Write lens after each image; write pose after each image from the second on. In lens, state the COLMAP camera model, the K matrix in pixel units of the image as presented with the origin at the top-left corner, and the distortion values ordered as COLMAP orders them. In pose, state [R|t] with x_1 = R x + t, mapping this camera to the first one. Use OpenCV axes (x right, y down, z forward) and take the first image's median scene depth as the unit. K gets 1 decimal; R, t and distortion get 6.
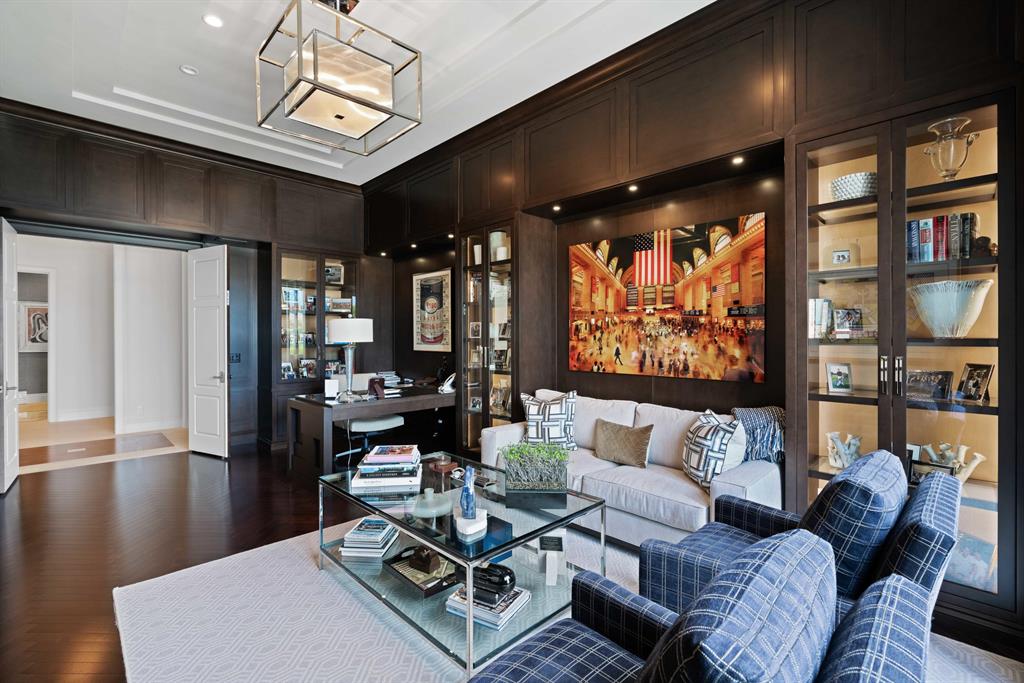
lens RADIAL K [[461.2, 0, 511.8], [0, 461.2, 339.7], [0, 0, 1]] dist [-0.017138, 0.000045]
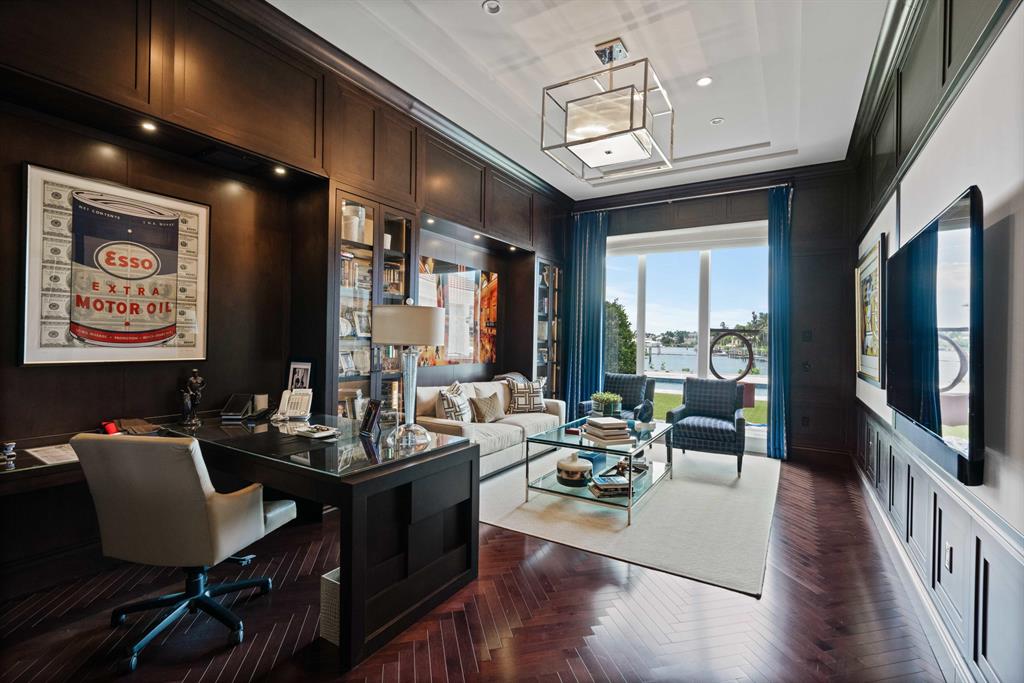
lens RADIAL K [[461.2, 0, 511.8], [0, 461.2, 339.7], [0, 0, 1]] dist [-0.017138, 0.000045]
pose [[-0.241136, -0.004621, 0.970480, -0.734914], [-0.015461, 0.999880, 0.000919, -0.002669], [-0.970368, -0.014783, -0.241179, 0.772430]]
